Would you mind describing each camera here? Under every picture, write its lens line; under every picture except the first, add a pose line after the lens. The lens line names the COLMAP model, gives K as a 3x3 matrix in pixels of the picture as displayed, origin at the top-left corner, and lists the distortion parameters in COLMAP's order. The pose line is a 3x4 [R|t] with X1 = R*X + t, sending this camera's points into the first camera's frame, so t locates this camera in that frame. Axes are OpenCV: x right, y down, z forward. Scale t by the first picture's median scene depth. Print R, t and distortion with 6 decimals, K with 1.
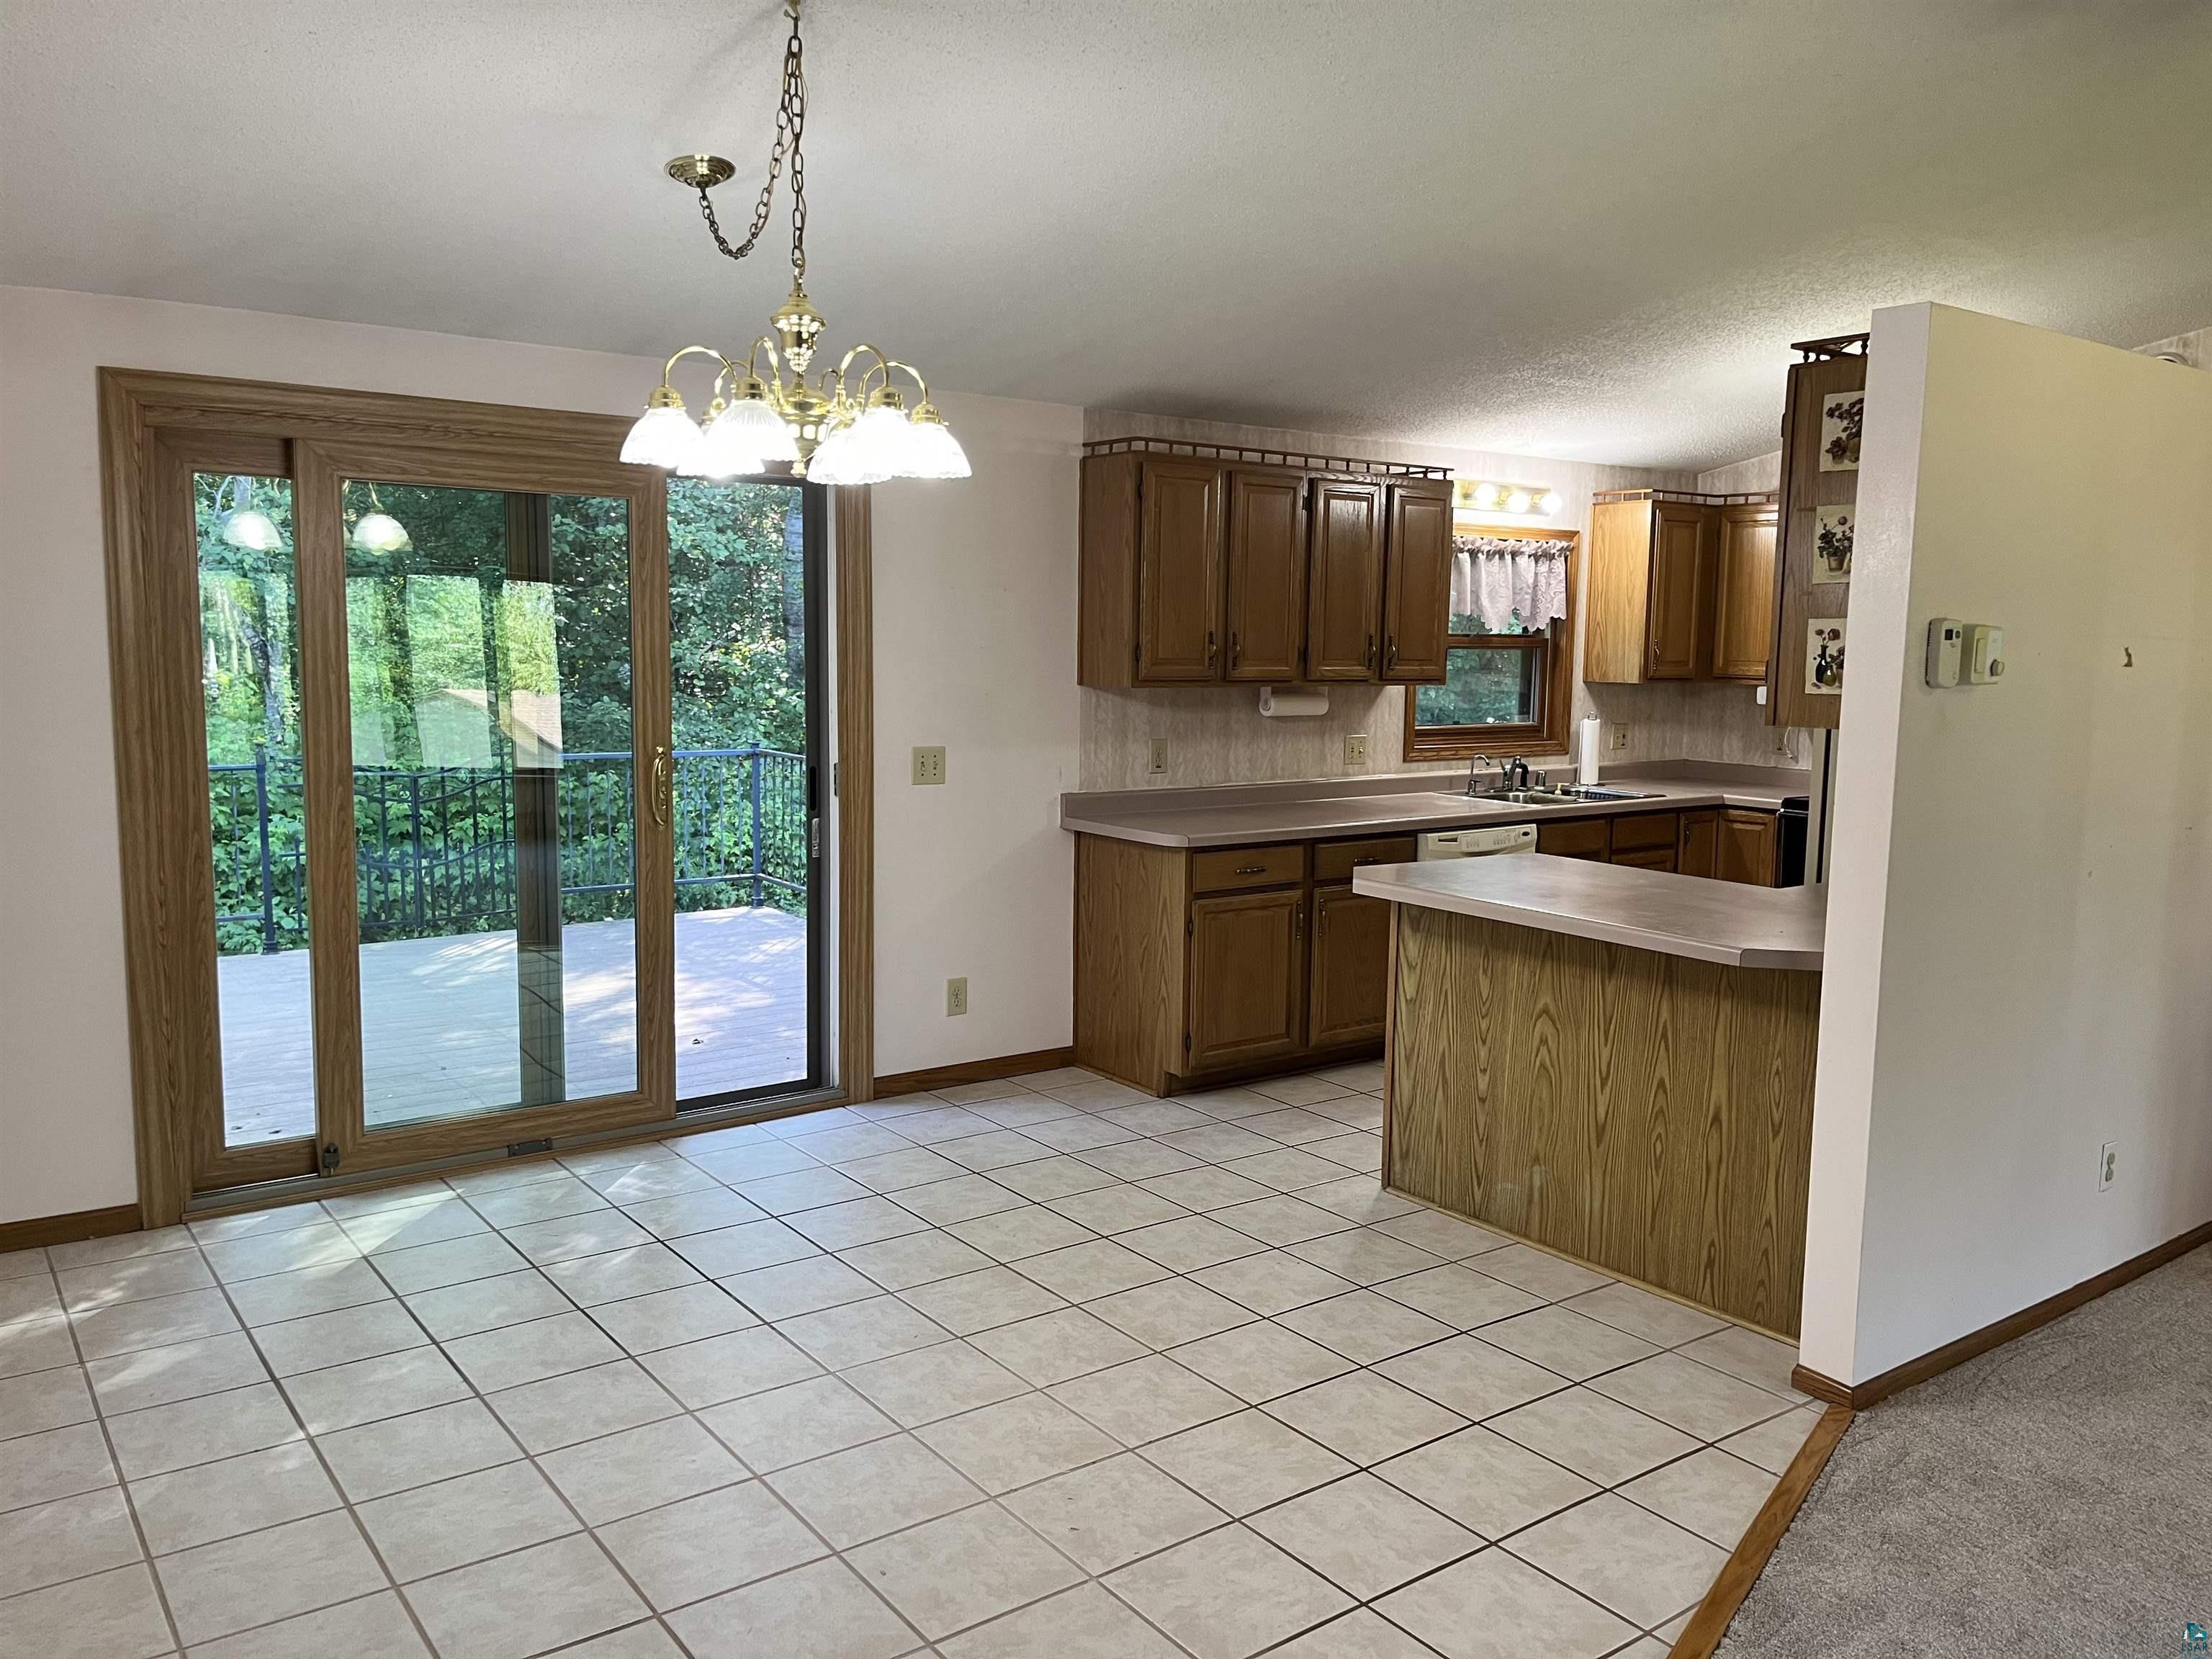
lens RADIAL K [[1684.4, 0, 1120.0], [0, 1684.4, 824.5], [0, 0, 1]] dist [0.040535, -0.036076]
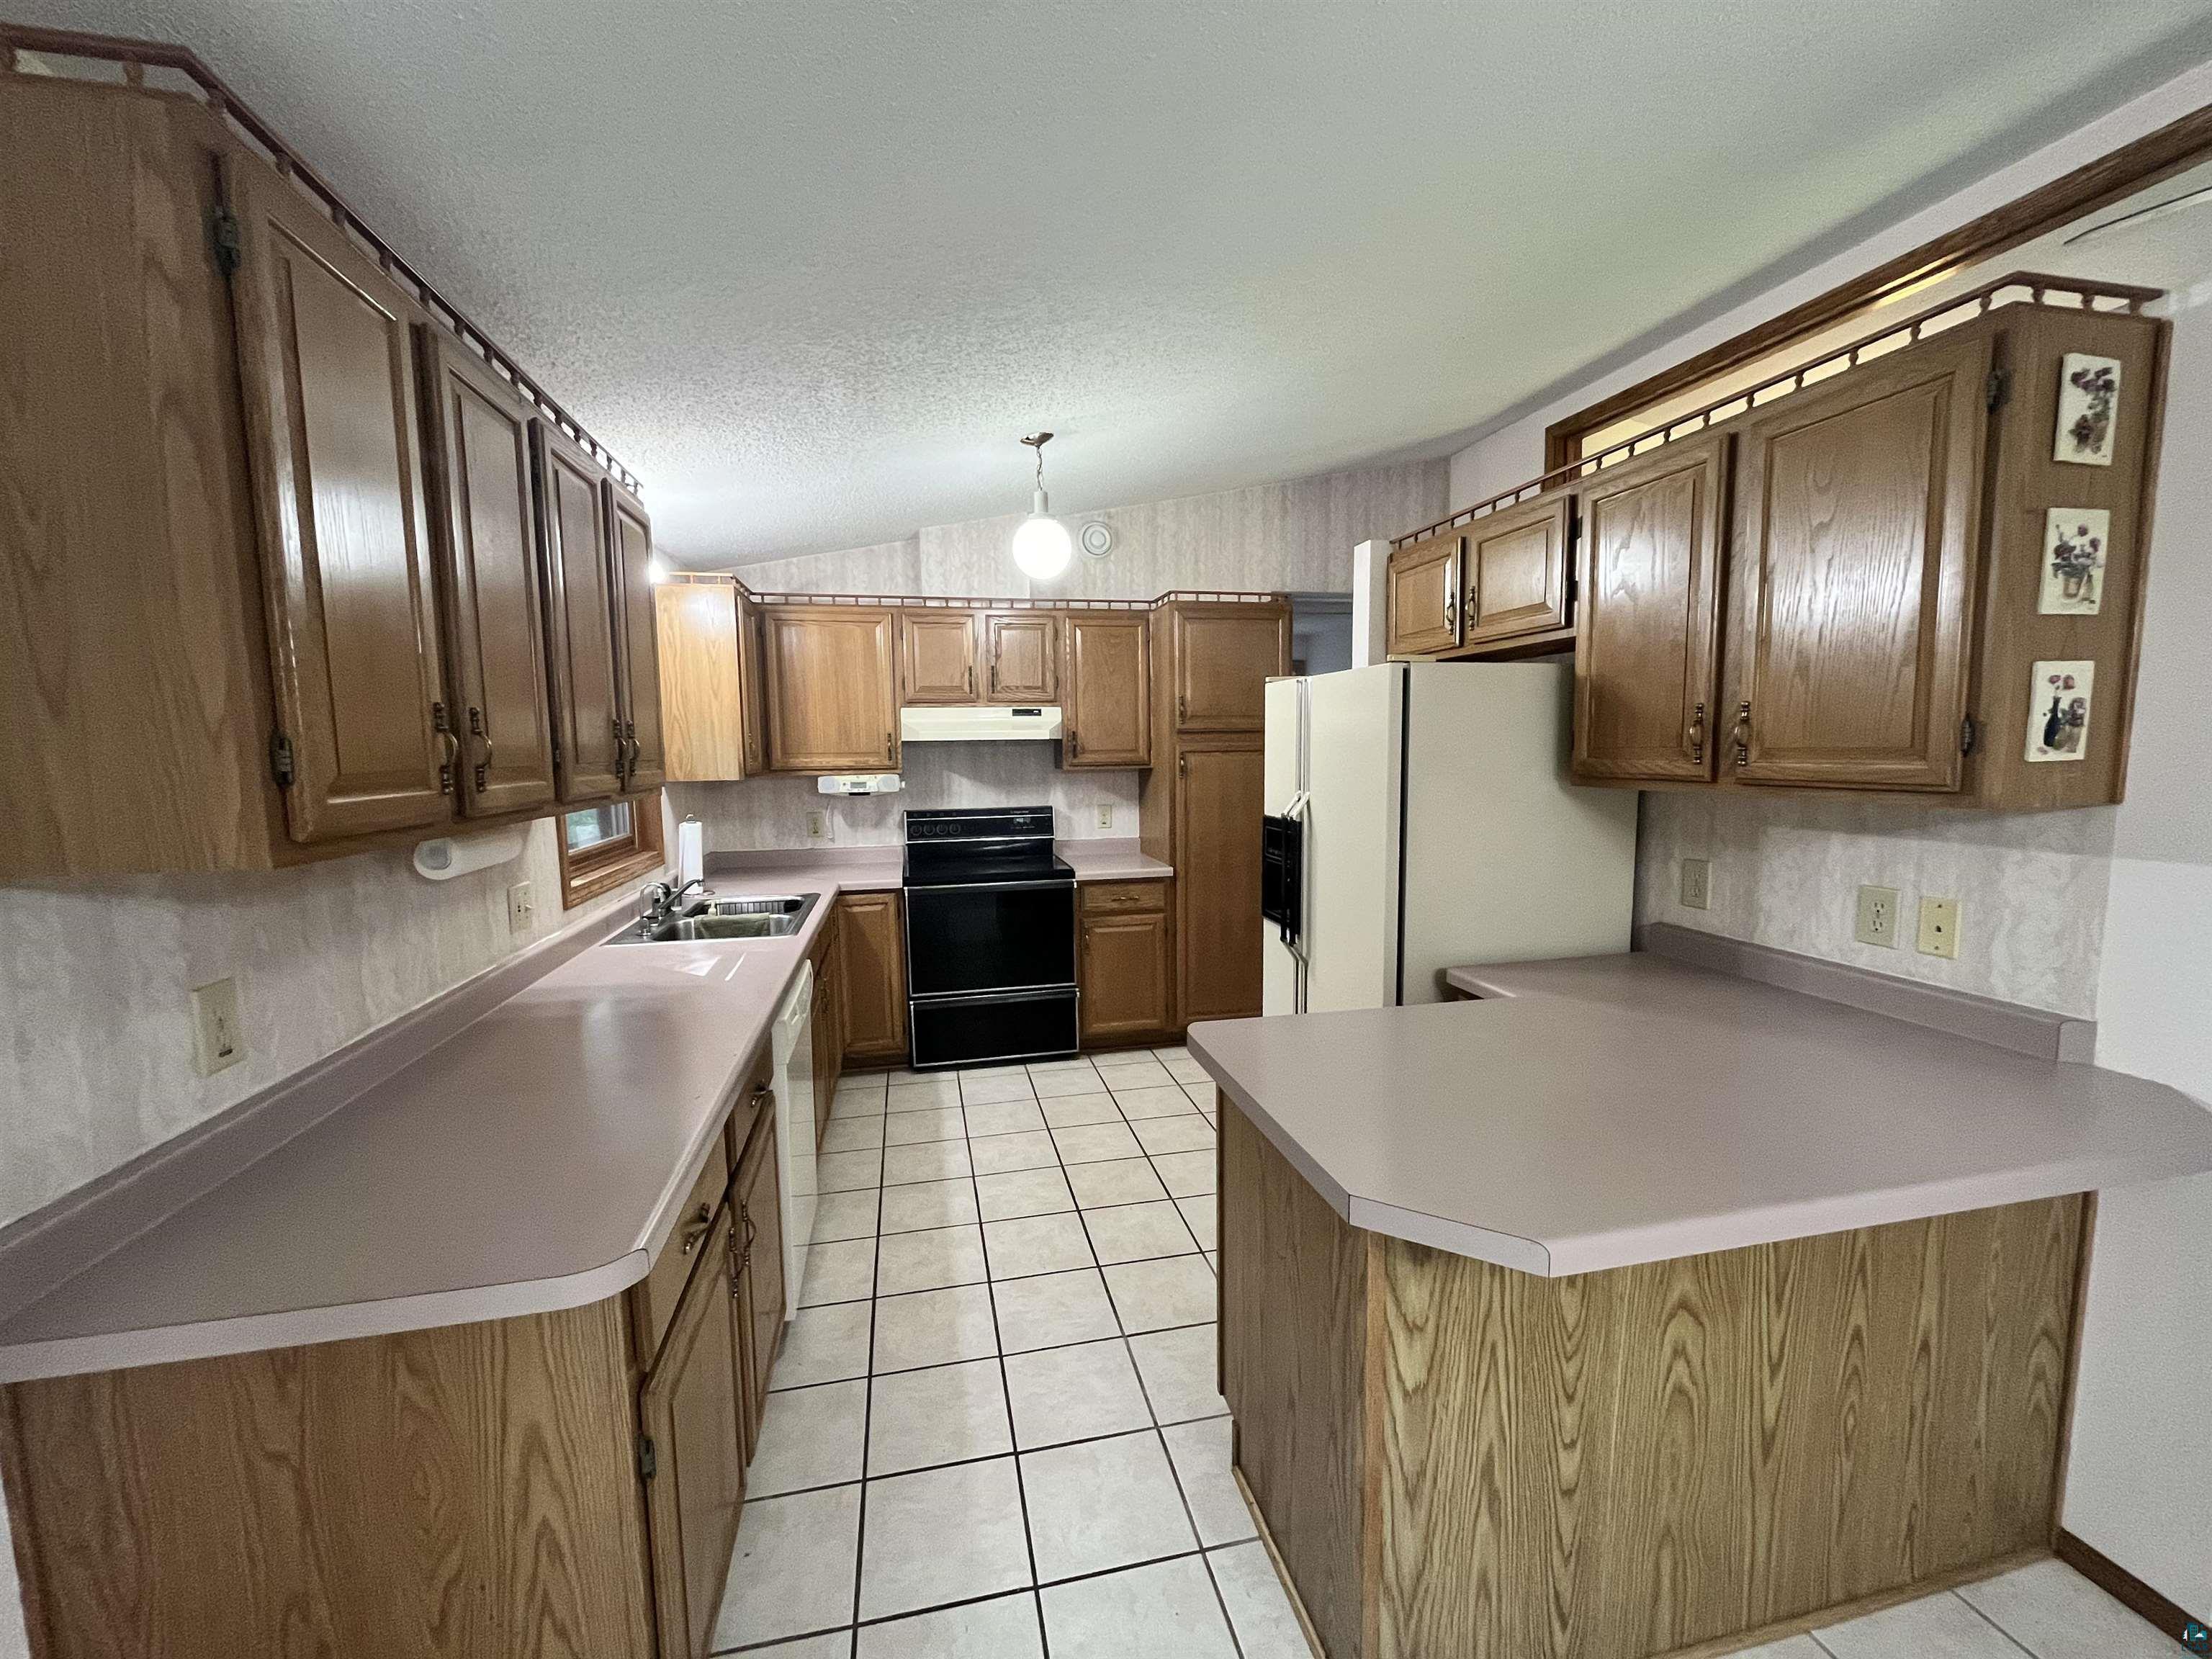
lens RADIAL K [[892.6, 0, 1108.6], [0, 892.6, 834.2], [0, 0, 1]] dist [-0.004073, 0.000275]
pose [[0.414889, -0.113263, 0.902795, -0.102085], [0.123766, 0.990025, 0.067329, -0.101473], [-0.901415, 0.083801, 0.424768, 0.997605]]
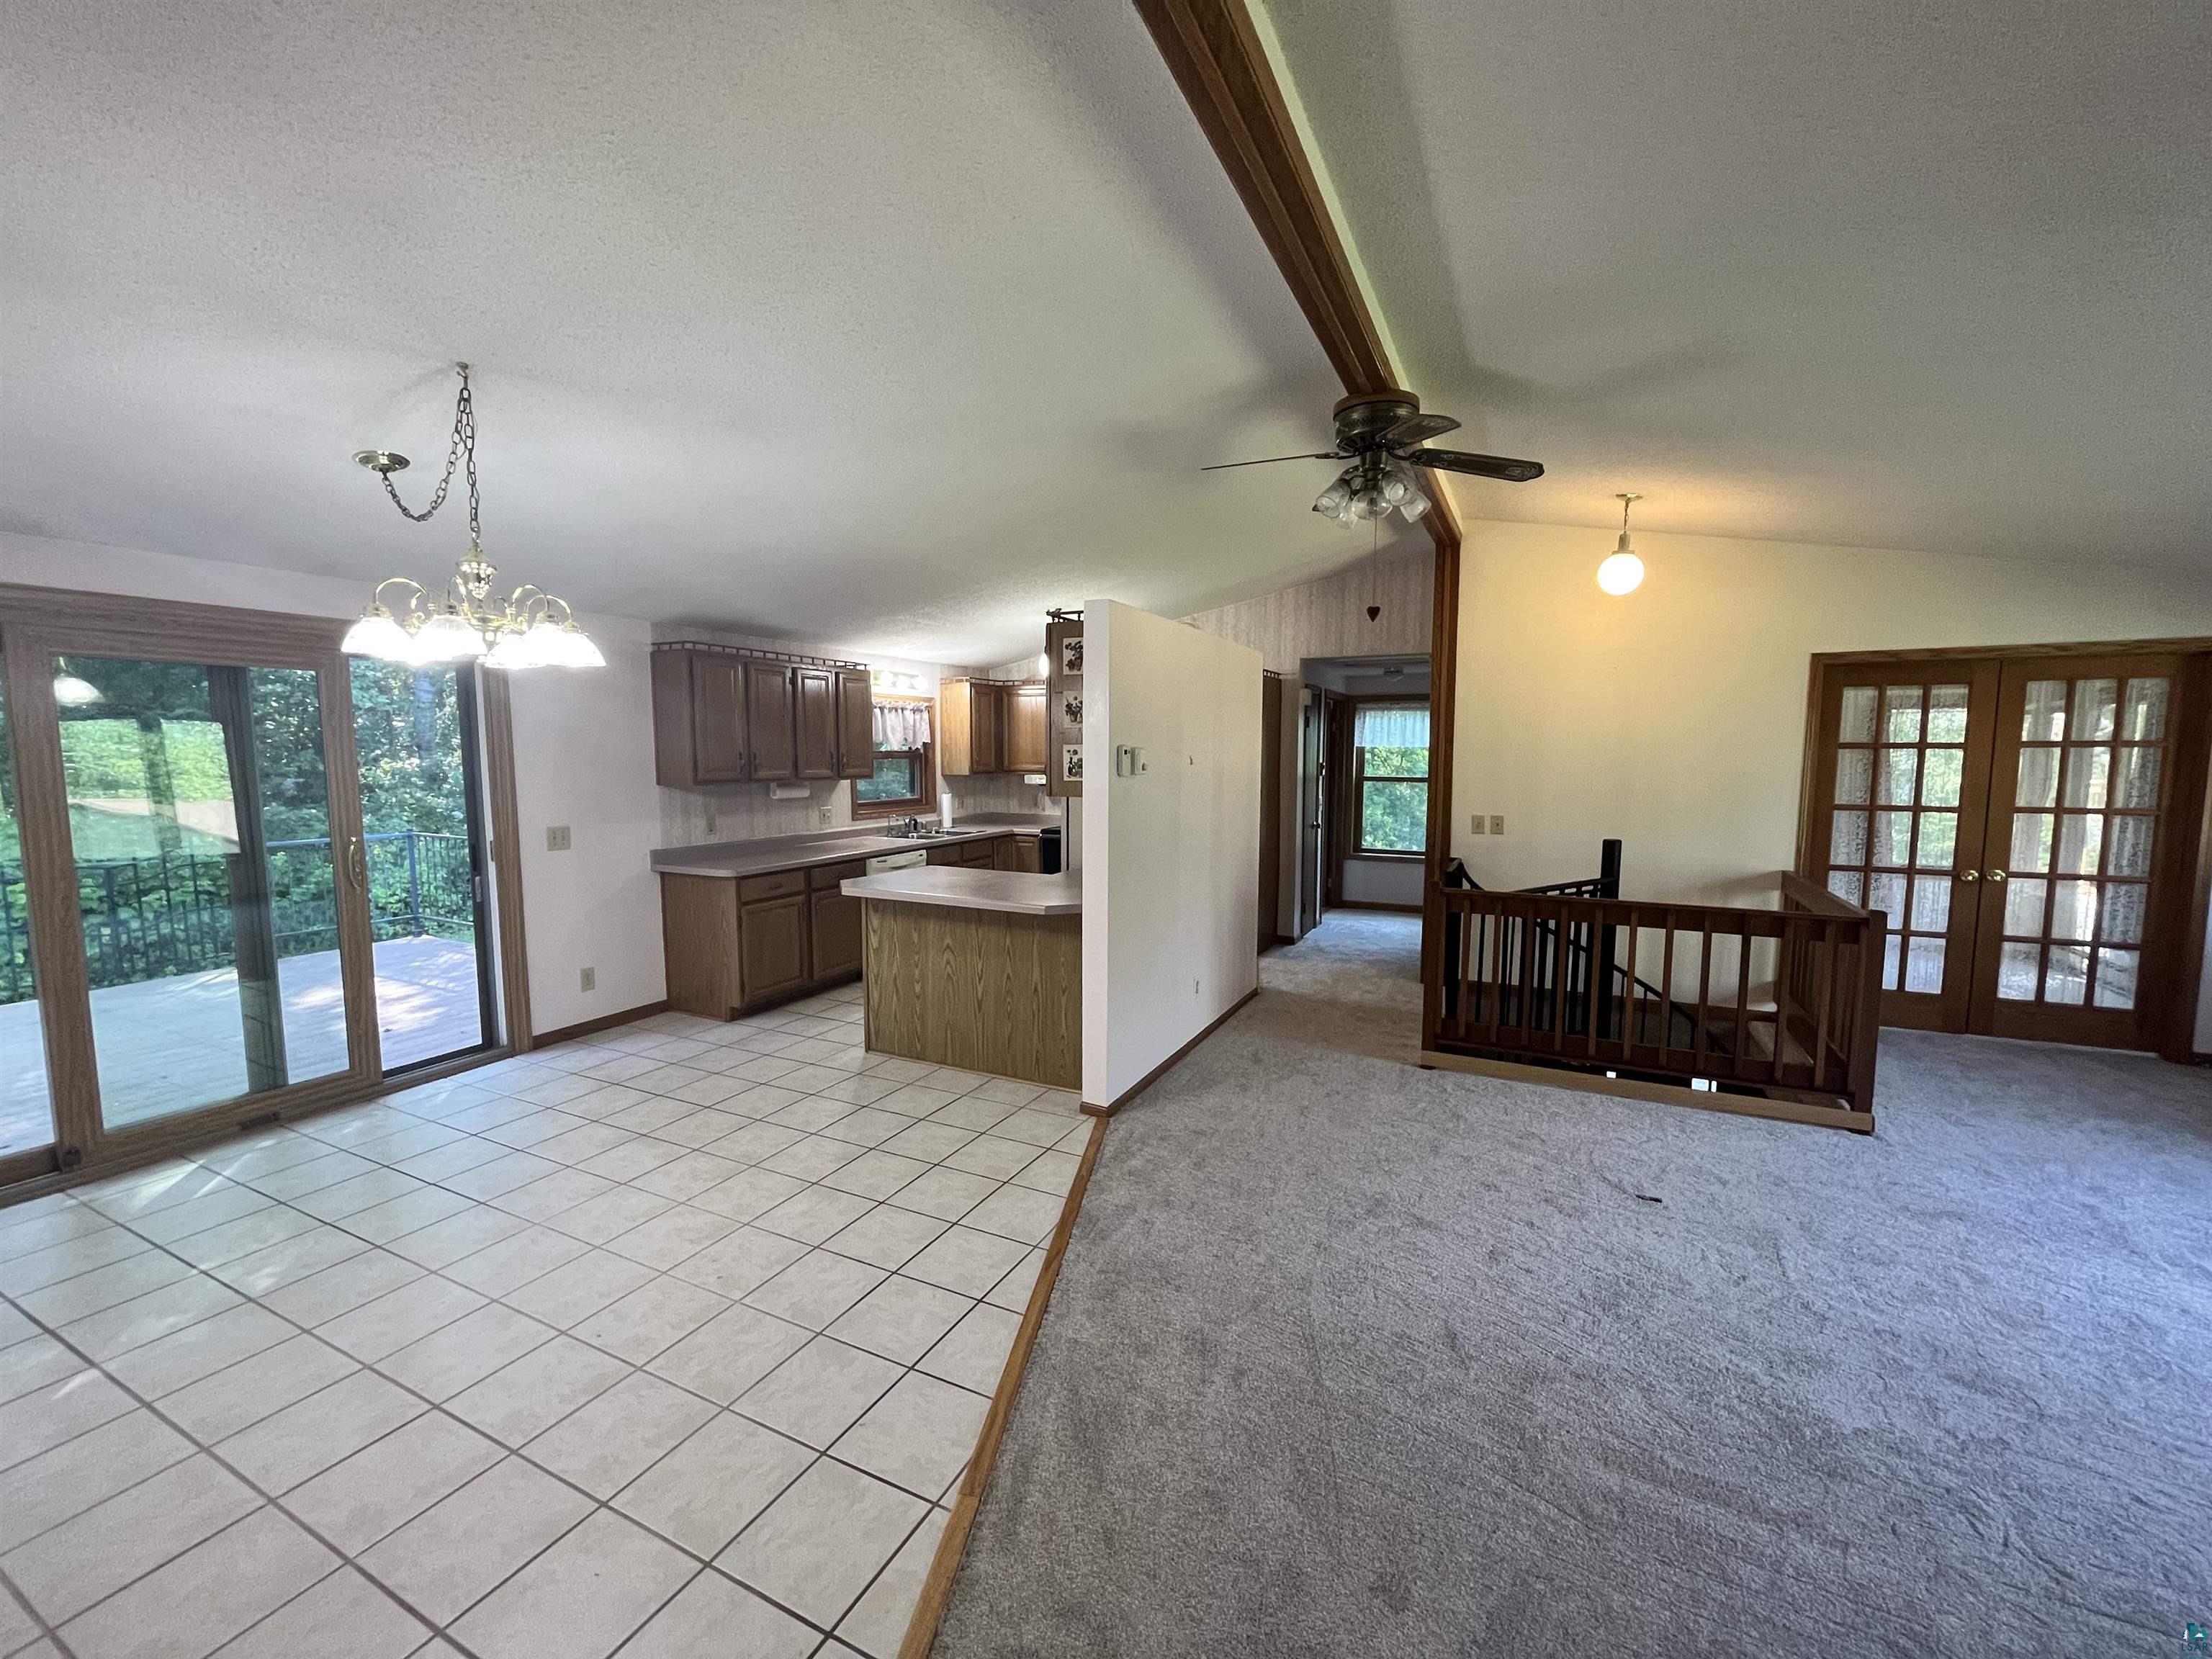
lens RADIAL K [[892.6, 0, 1108.1], [0, 892.6, 837.6], [0, 0, 1]] dist [-0.004073, 0.000275]
pose [[0.890275, -0.059036, 0.451581, -0.039039], [0.064158, 0.997932, 0.003978, -0.006836], [-0.450882, 0.025431, 0.892221, -0.001318]]
